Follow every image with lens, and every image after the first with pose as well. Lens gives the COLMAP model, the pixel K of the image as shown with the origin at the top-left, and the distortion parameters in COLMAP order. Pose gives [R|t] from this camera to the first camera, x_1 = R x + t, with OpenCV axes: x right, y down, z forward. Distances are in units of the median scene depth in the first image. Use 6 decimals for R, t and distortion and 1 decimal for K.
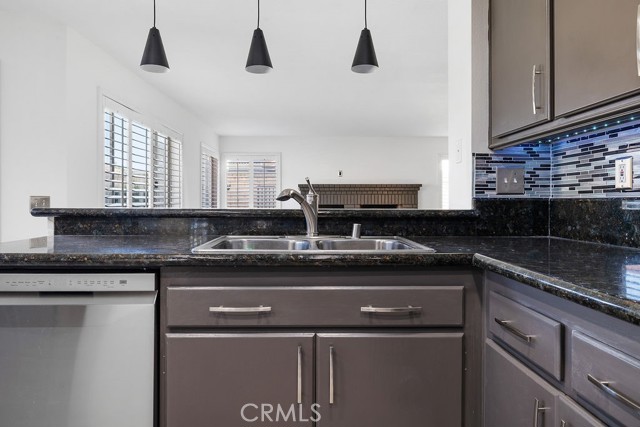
lens RADIAL K [[412.4, 0, 320.0], [0, 412.4, 213.5], [0, 0, 1]] dist [-0.002360, -0.000589]
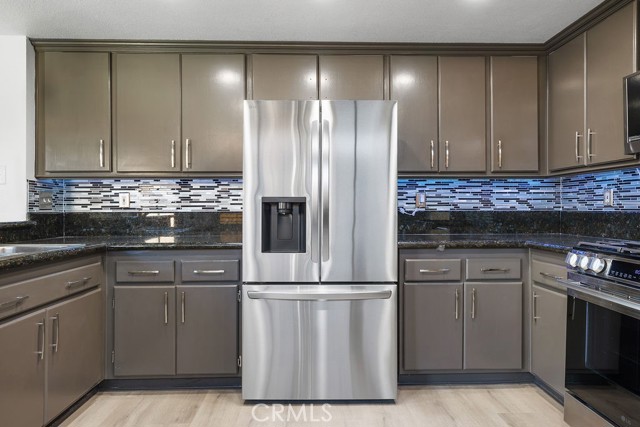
lens RADIAL K [[381.5, 0, 320.0], [0, 381.5, 213.5], [0, 0, 1]] dist [0.000527, 0.000021]
pose [[0.010207, -0.006700, 0.999925, -0.897347], [0.034672, 0.999379, 0.006343, -0.008192], [-0.999347, 0.034605, 0.010433, 0.015411]]
